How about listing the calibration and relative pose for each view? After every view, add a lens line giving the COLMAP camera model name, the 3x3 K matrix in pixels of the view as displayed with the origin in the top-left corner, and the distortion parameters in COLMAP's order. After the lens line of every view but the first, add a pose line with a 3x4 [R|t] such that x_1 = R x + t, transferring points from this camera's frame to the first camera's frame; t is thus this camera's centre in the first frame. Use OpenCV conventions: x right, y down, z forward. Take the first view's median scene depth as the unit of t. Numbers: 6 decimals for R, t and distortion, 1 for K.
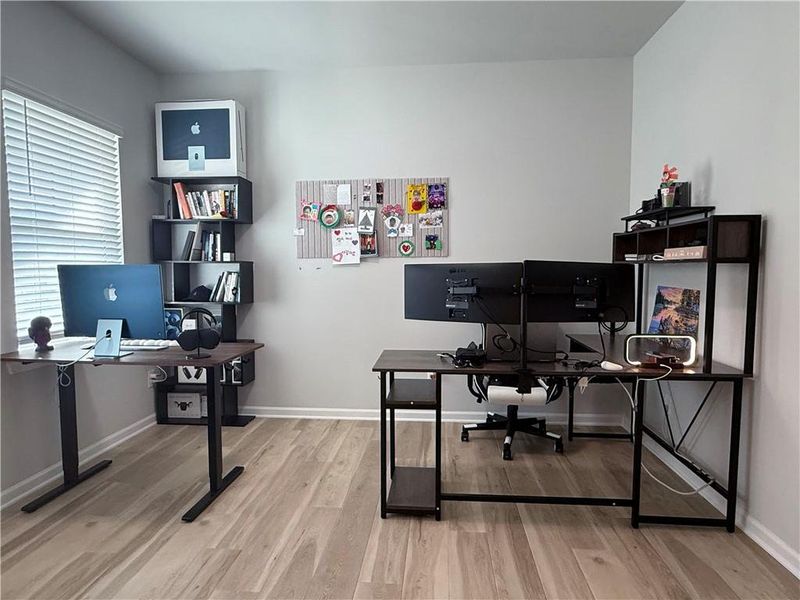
lens RADIAL K [[469.9, 0, 400.0], [0, 469.9, 300.0], [0, 0, 1]] dist [-0.000092, -0.000221]
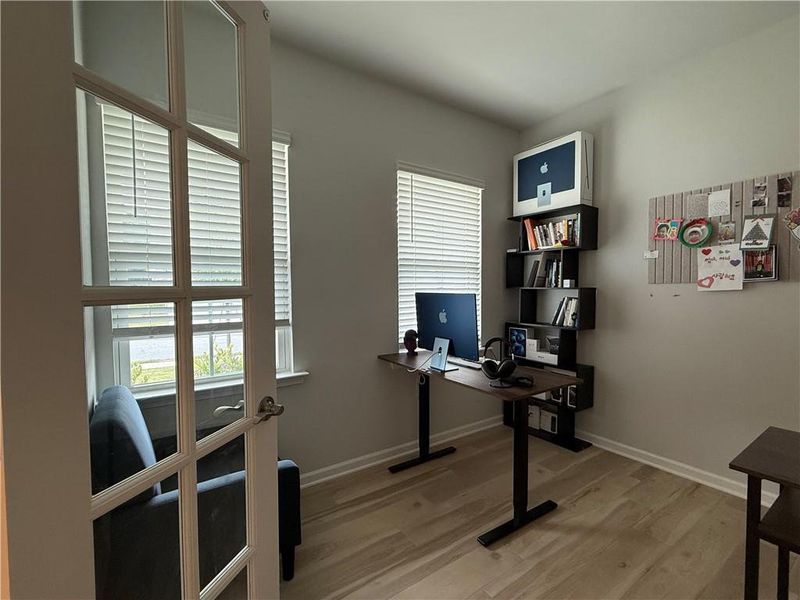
lens RADIAL K [[361.4, 0, 400.0], [0, 361.4, 300.0], [0, 0, 1]] dist [-0.000802, -0.000059]
pose [[0.630915, 0.025915, -0.775419, 0.019263], [-0.054511, 0.998453, -0.010984, -0.026039], [0.773935, 0.049199, 0.631351, 0.210923]]
